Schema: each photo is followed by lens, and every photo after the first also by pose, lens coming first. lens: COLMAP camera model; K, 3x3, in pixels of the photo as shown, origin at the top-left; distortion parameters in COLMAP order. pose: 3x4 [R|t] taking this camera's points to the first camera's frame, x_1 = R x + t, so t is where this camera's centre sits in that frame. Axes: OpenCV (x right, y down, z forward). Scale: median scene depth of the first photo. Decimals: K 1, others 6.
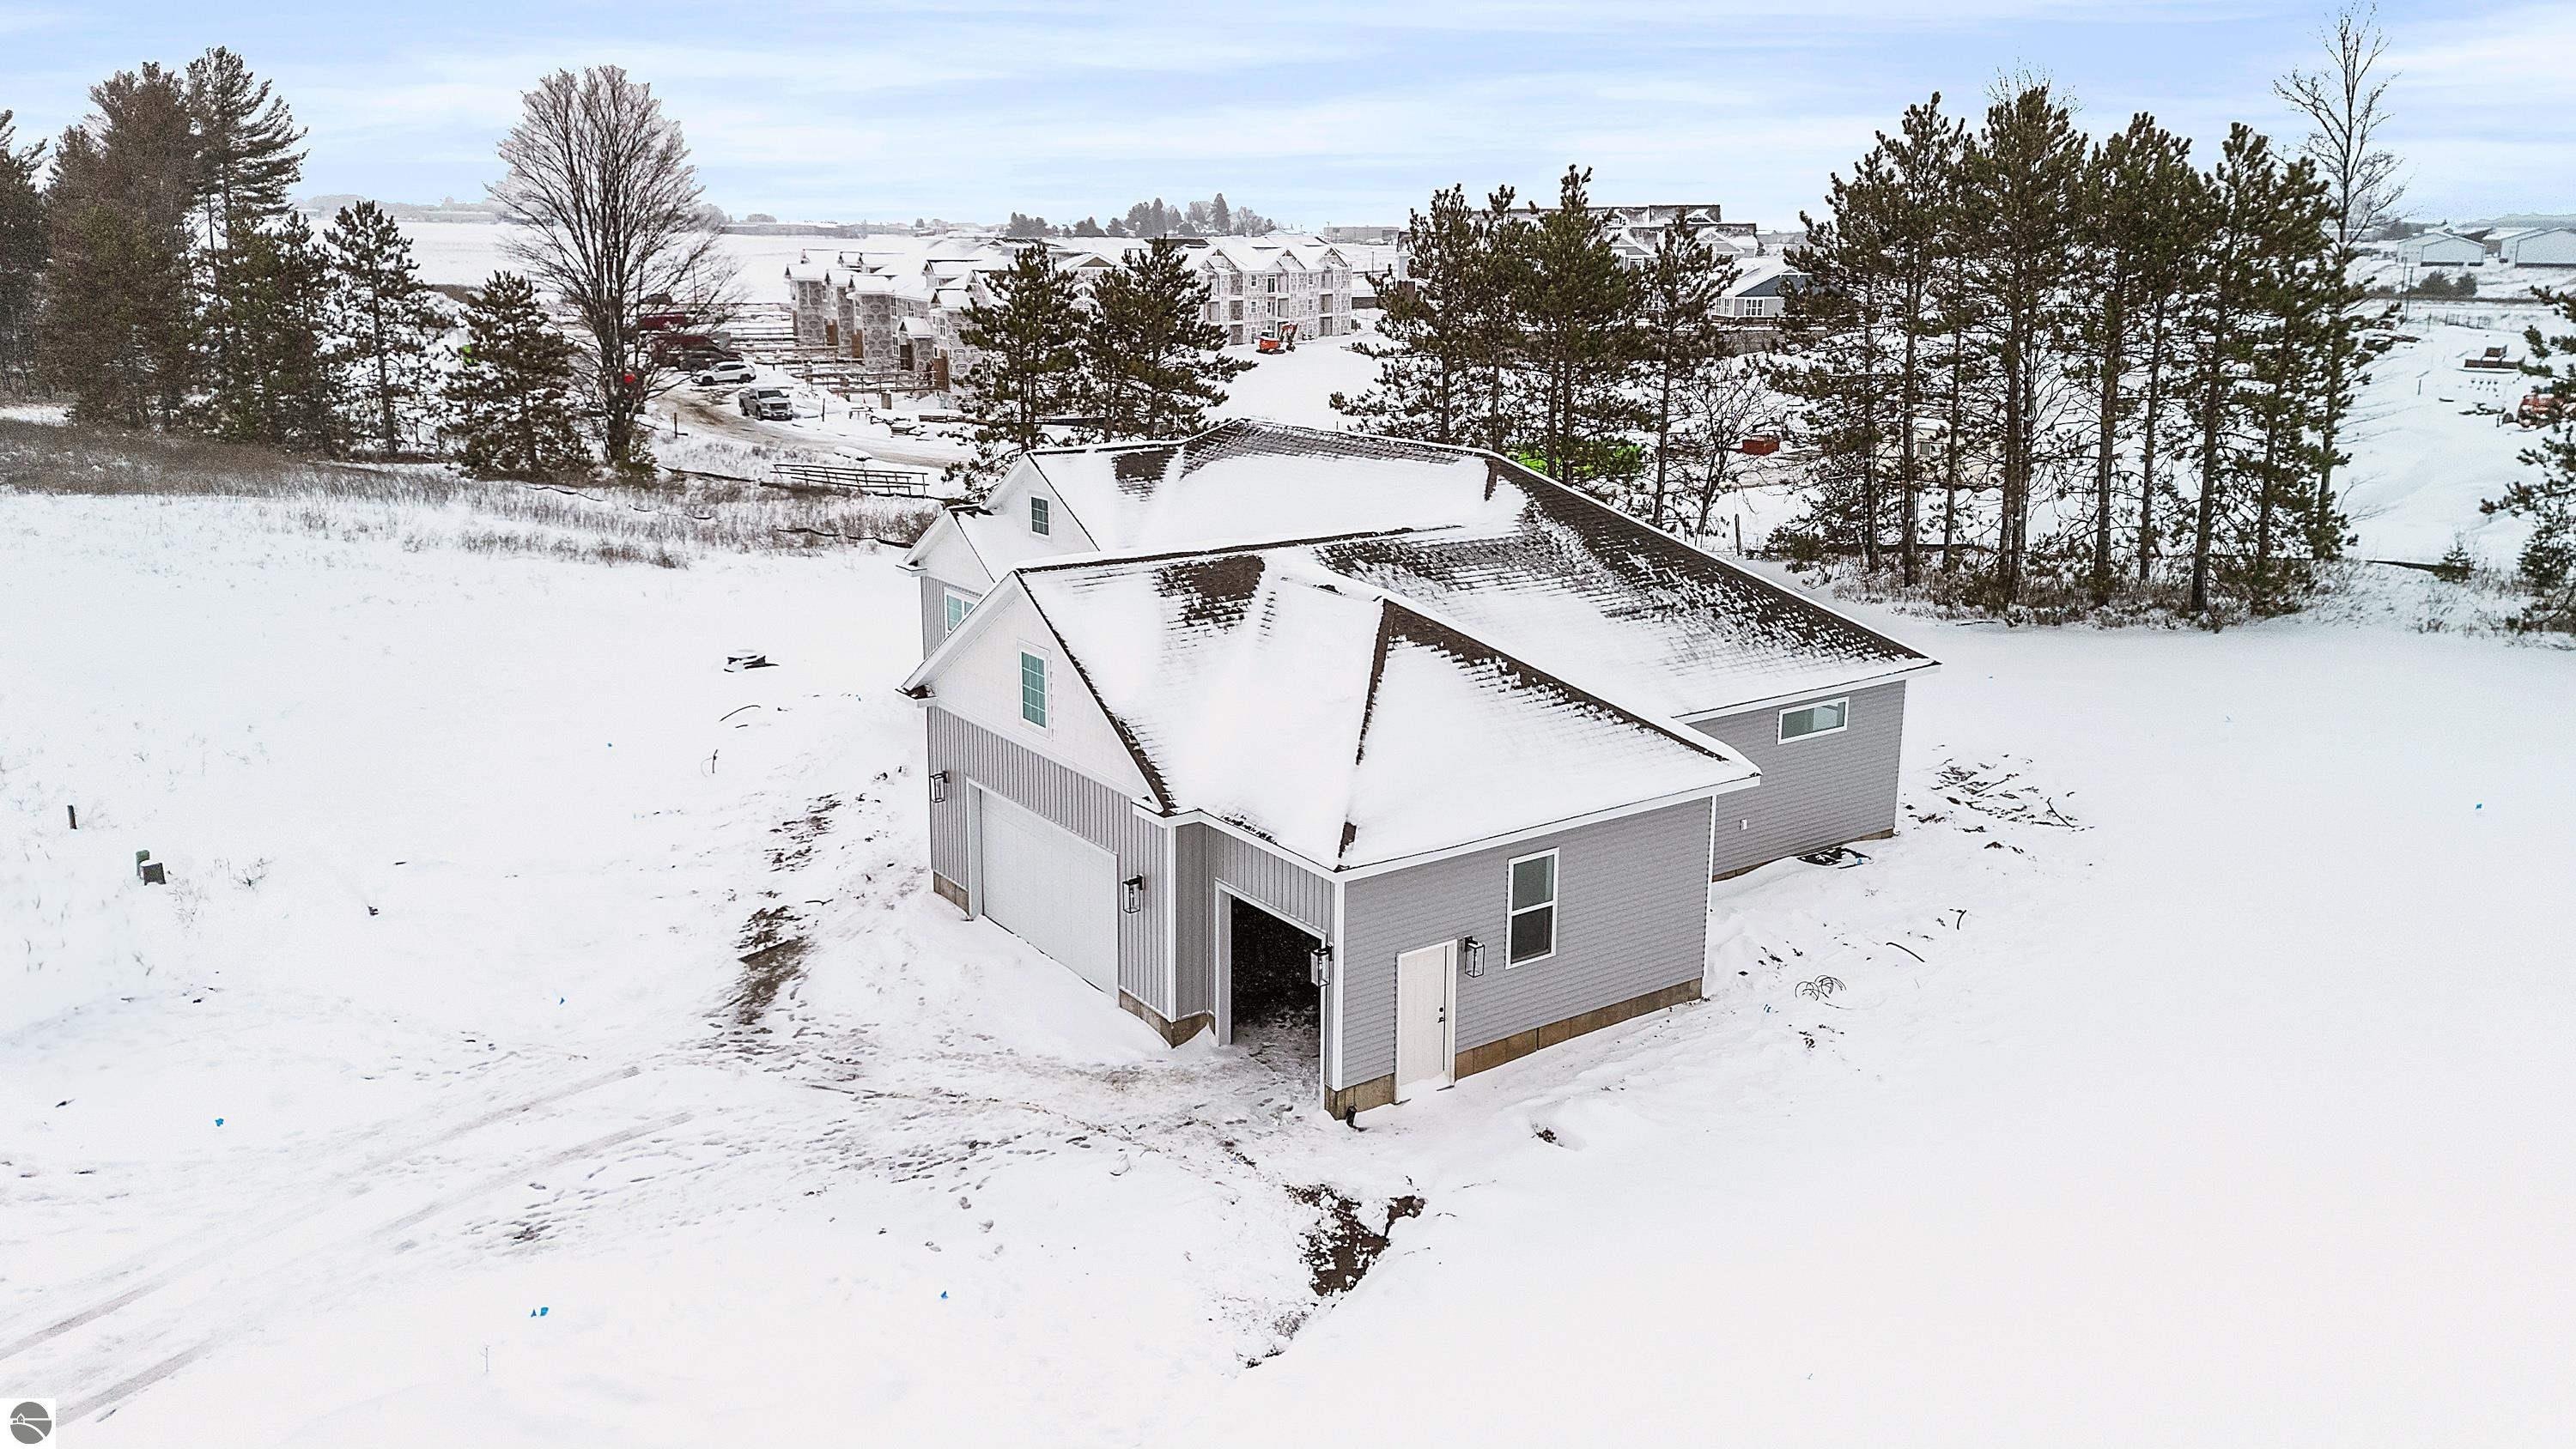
lens RADIAL K [[1905.3, 0, 1266.7], [0, 1905.3, 597.3], [0, 0, 1]] dist [0.104852, -0.116283]
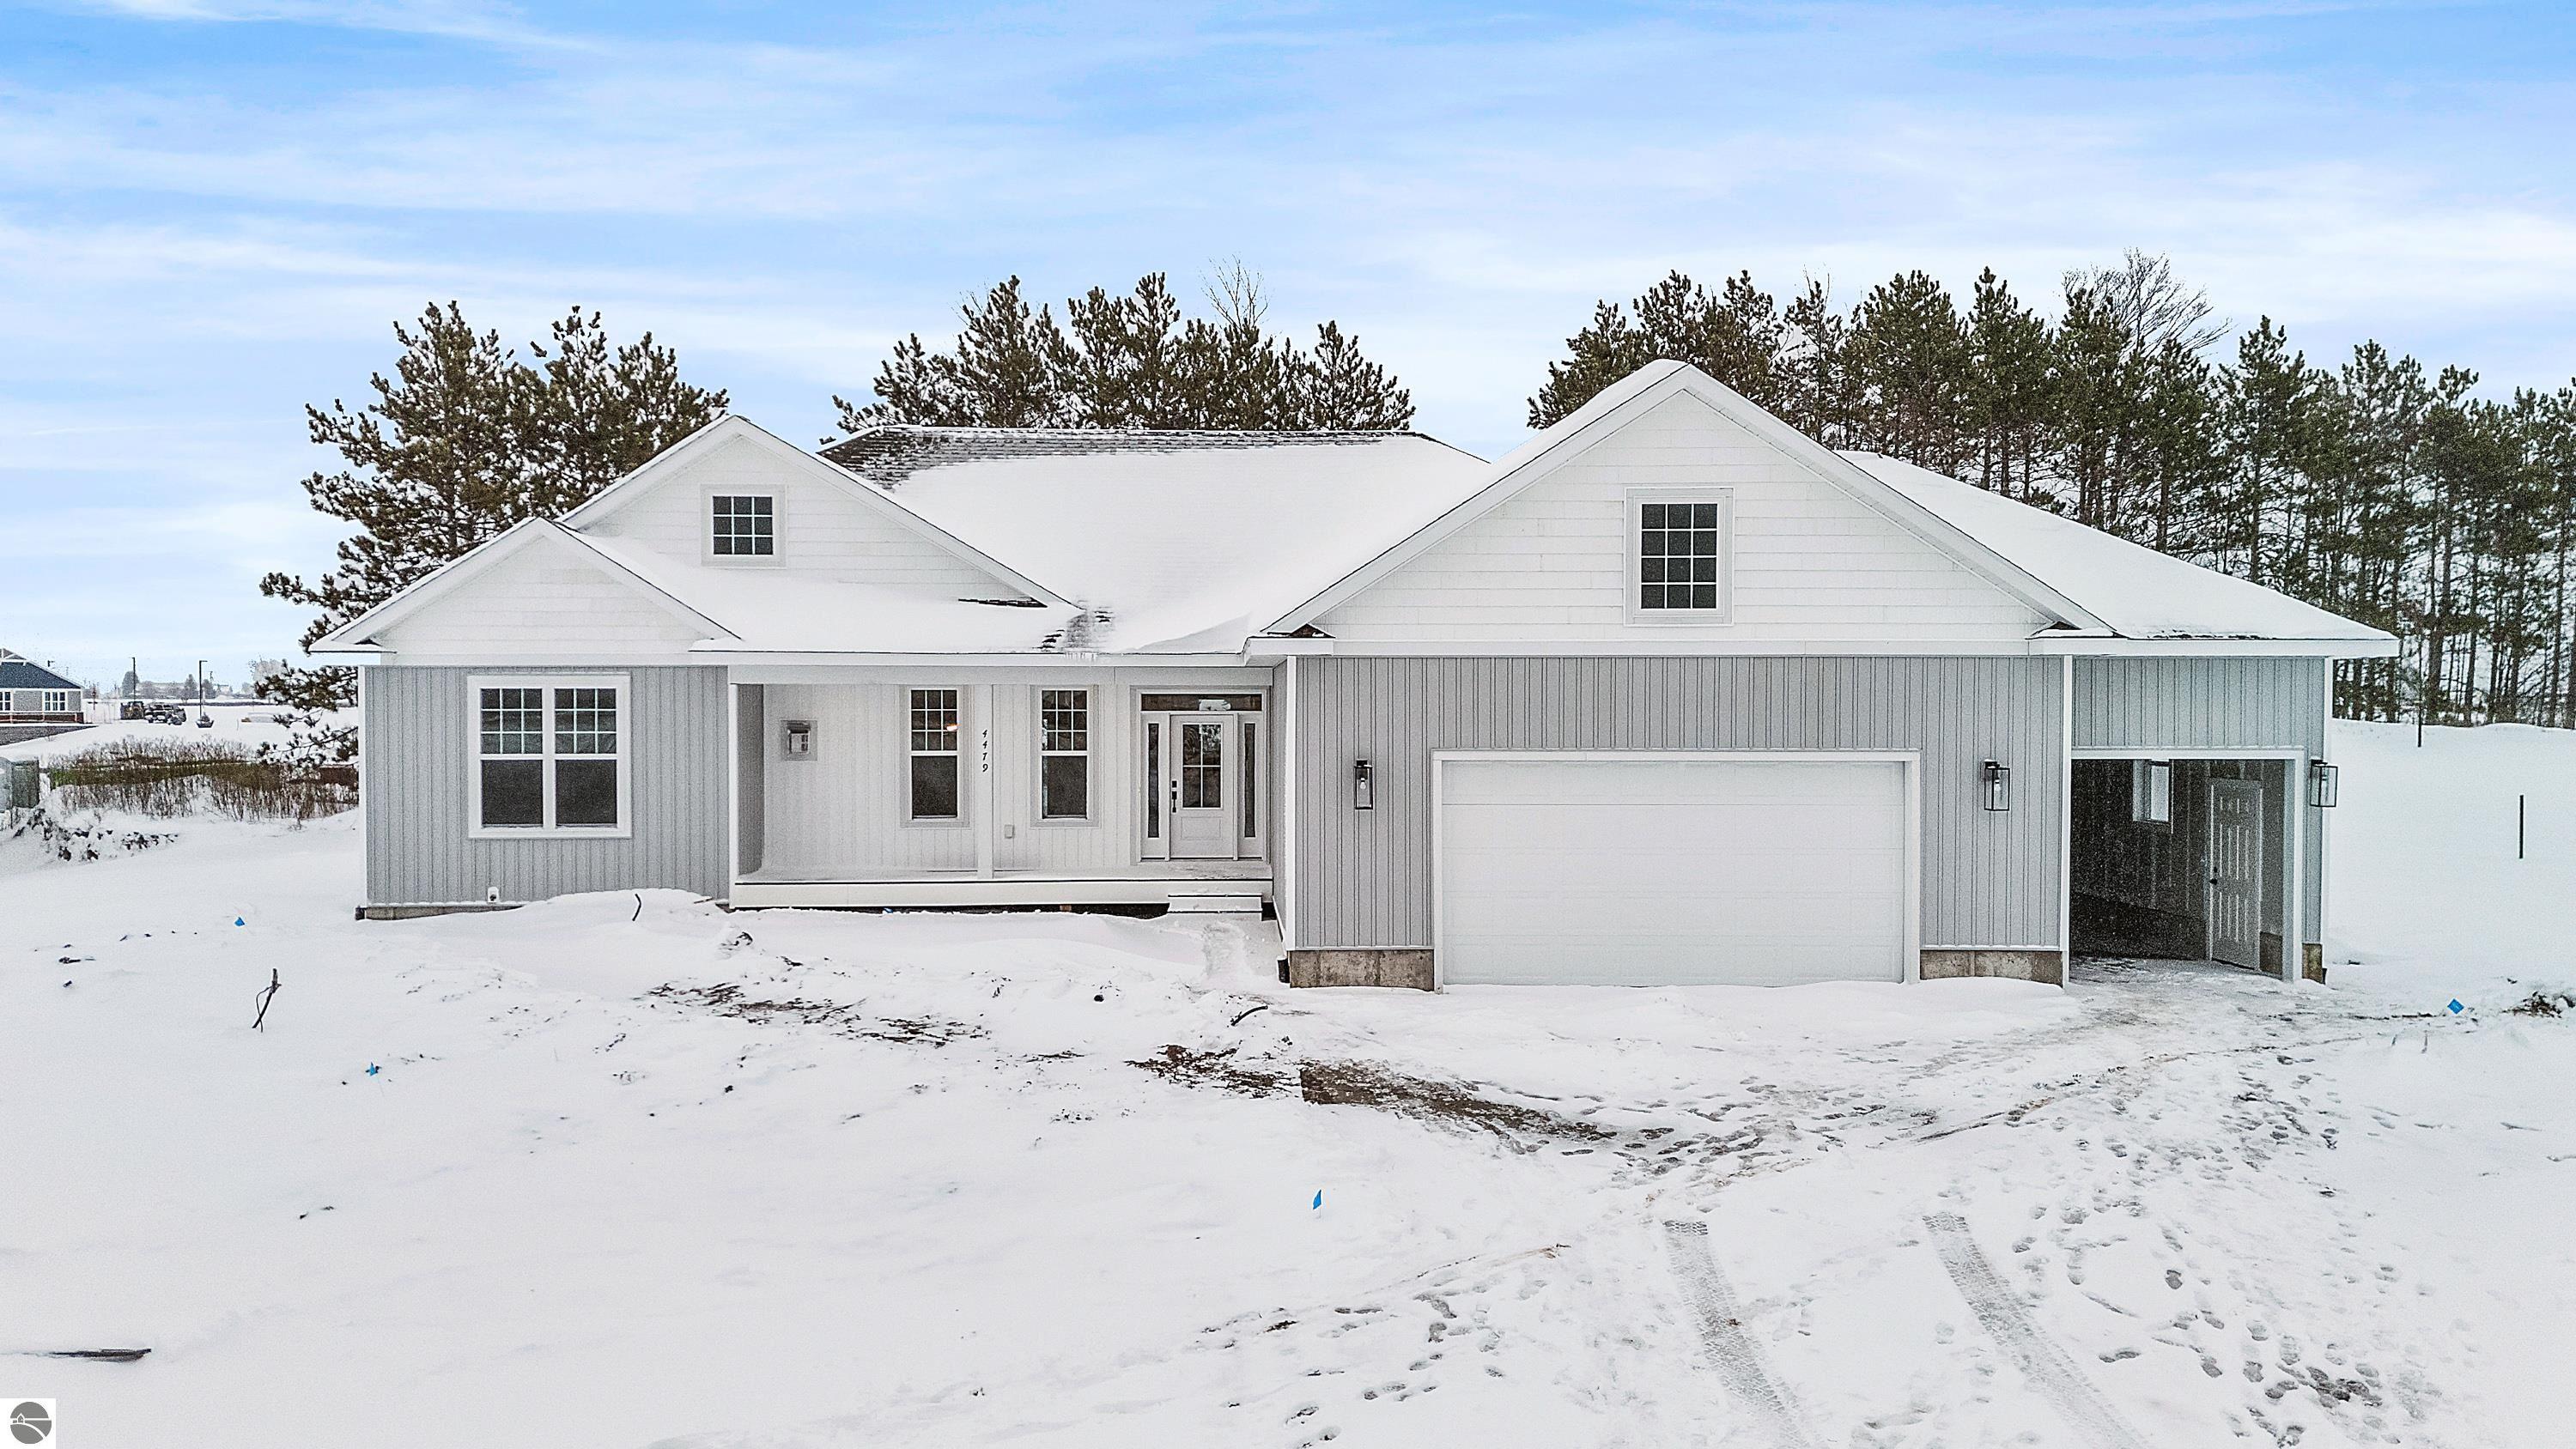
lens RADIAL K [[1891.1, 0, 1268.4], [0, 1891.1, 729.0], [0, 0, 1]] dist [0.098327, -0.094777]
pose [[0.544136, -0.012860, 0.838899, -0.811767], [0.163130, 0.982422, -0.090750, 0.154768], [-0.822985, 0.186230, 0.536669, 0.833077]]
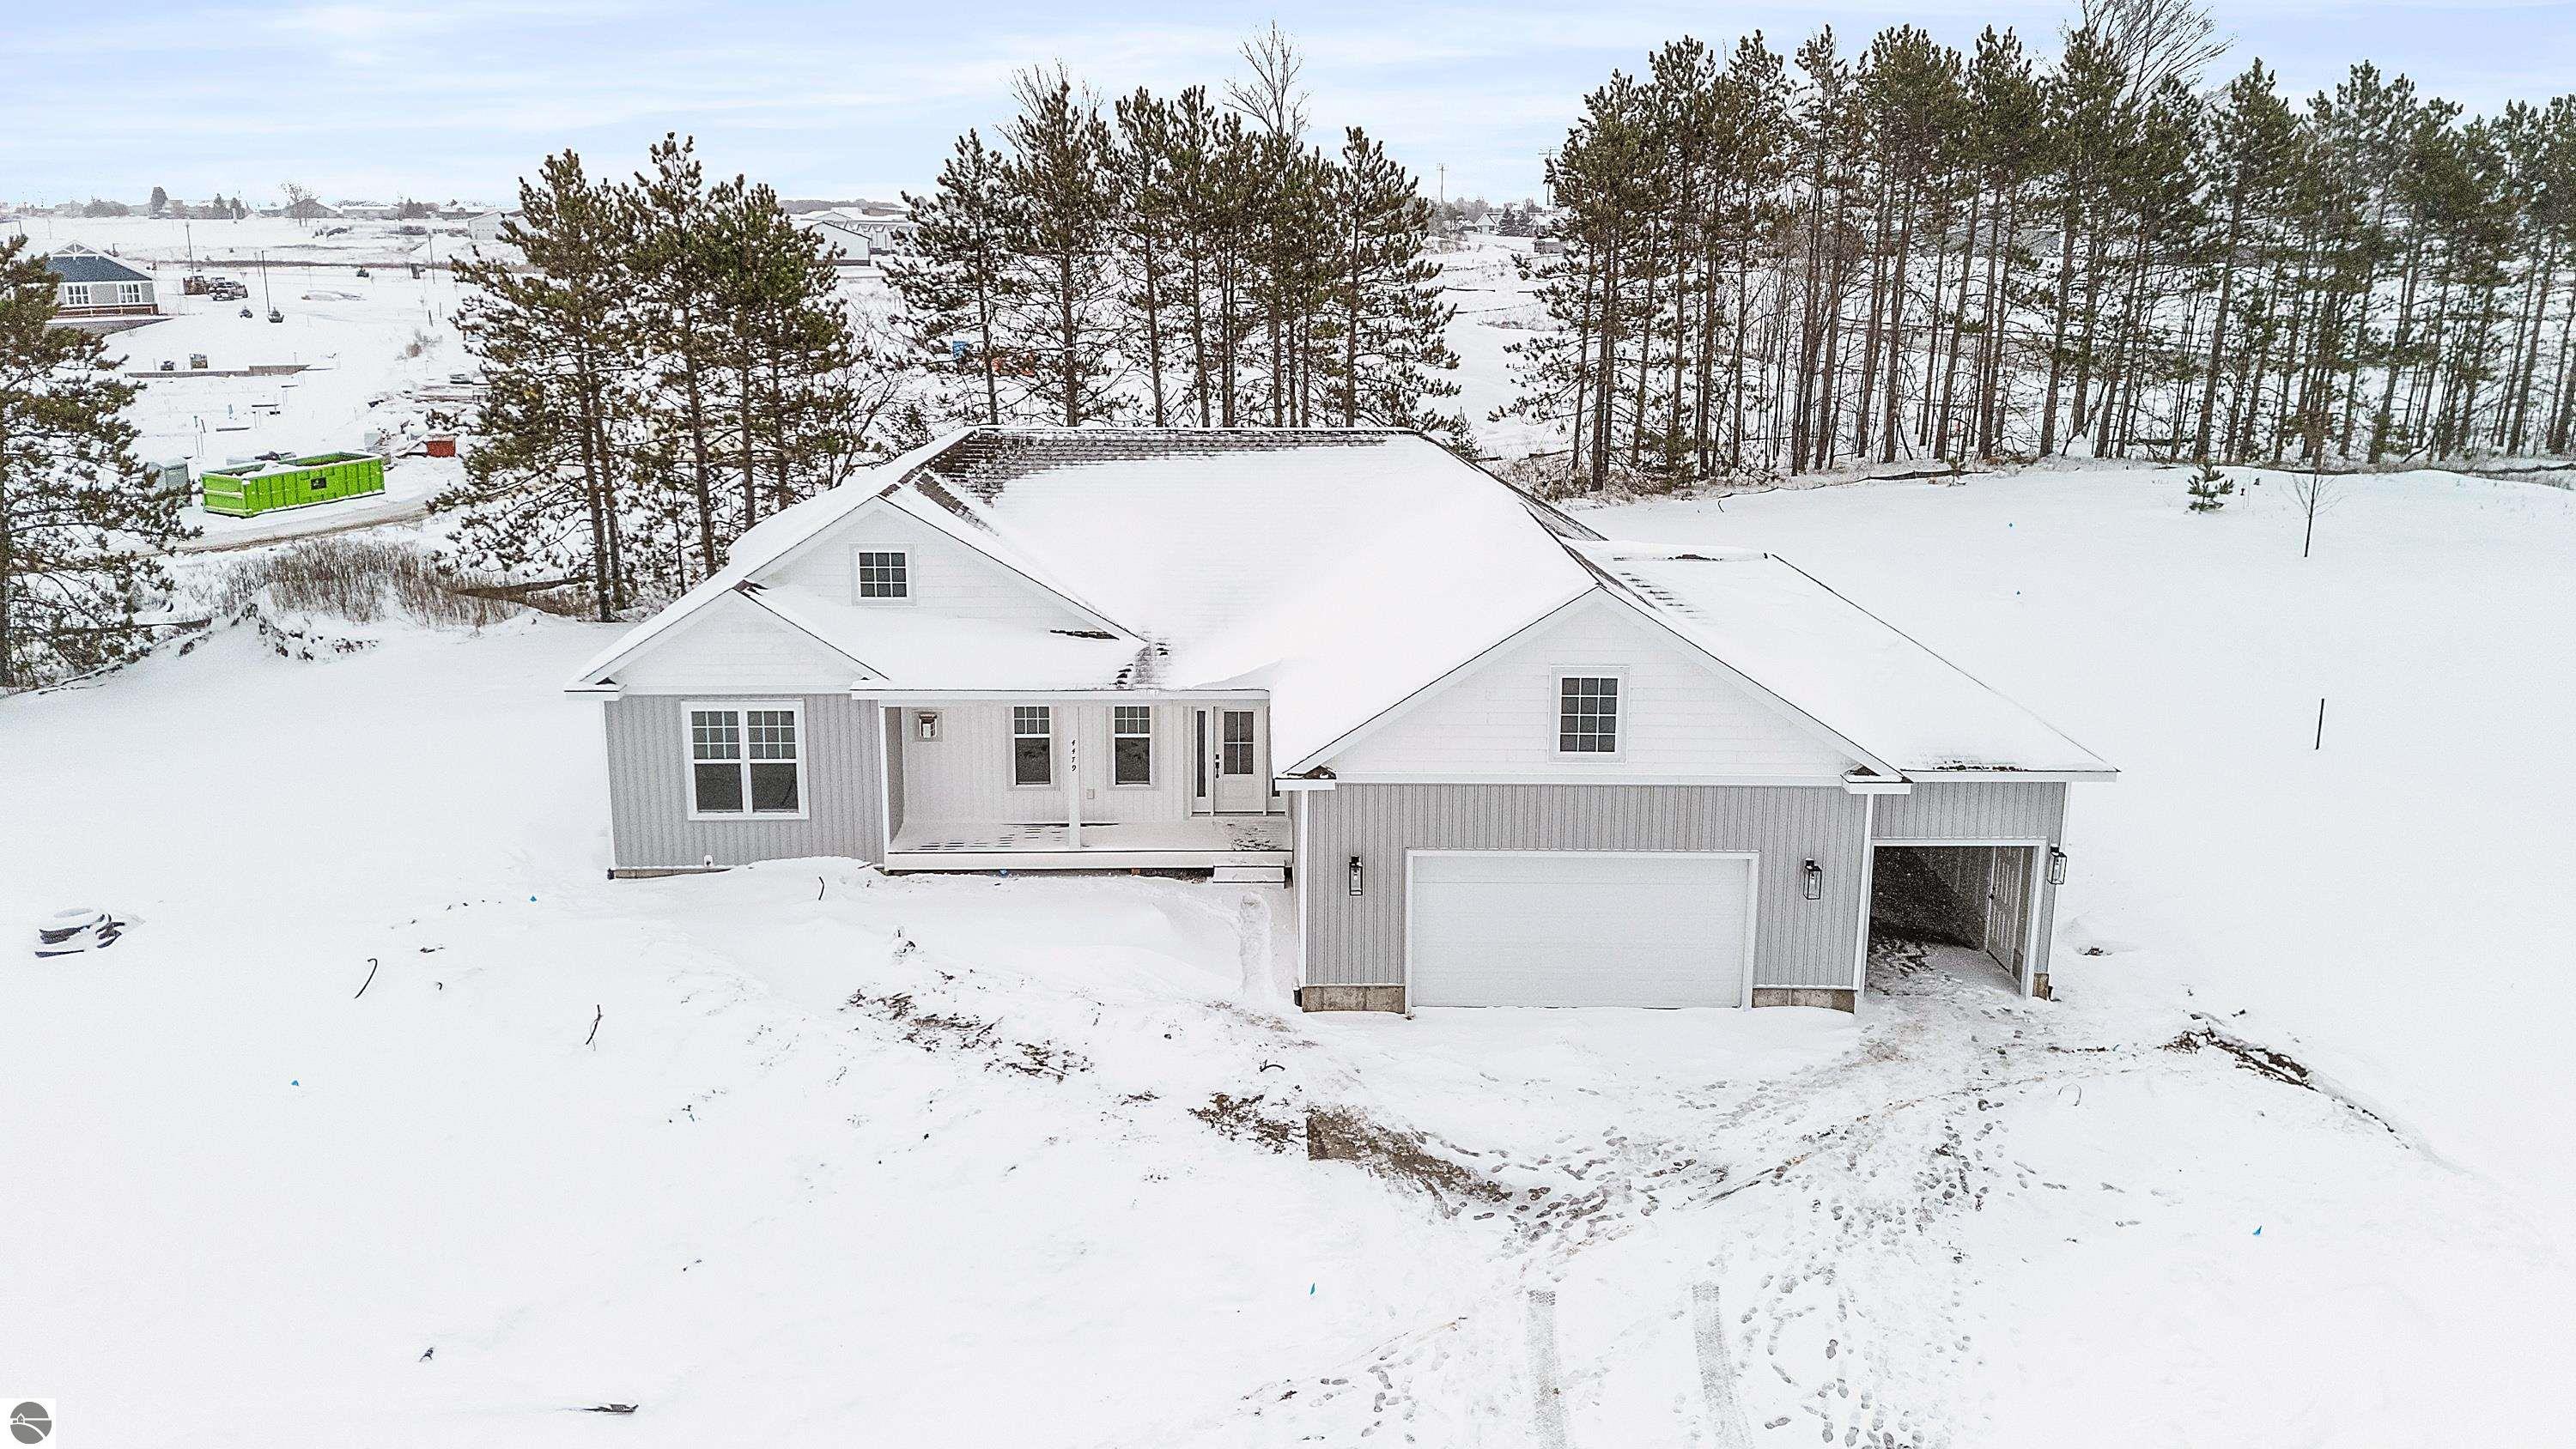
lens RADIAL K [[1905.3, 0, 1266.7], [0, 1905.3, 597.3], [0, 0, 1]] dist [0.104852, -0.116283]
pose [[0.560476, -0.165949, 0.811374, -1.006250], [0.157808, 0.983168, 0.092076, -0.123397], [-0.812996, 0.076435, 0.577230, 0.641531]]
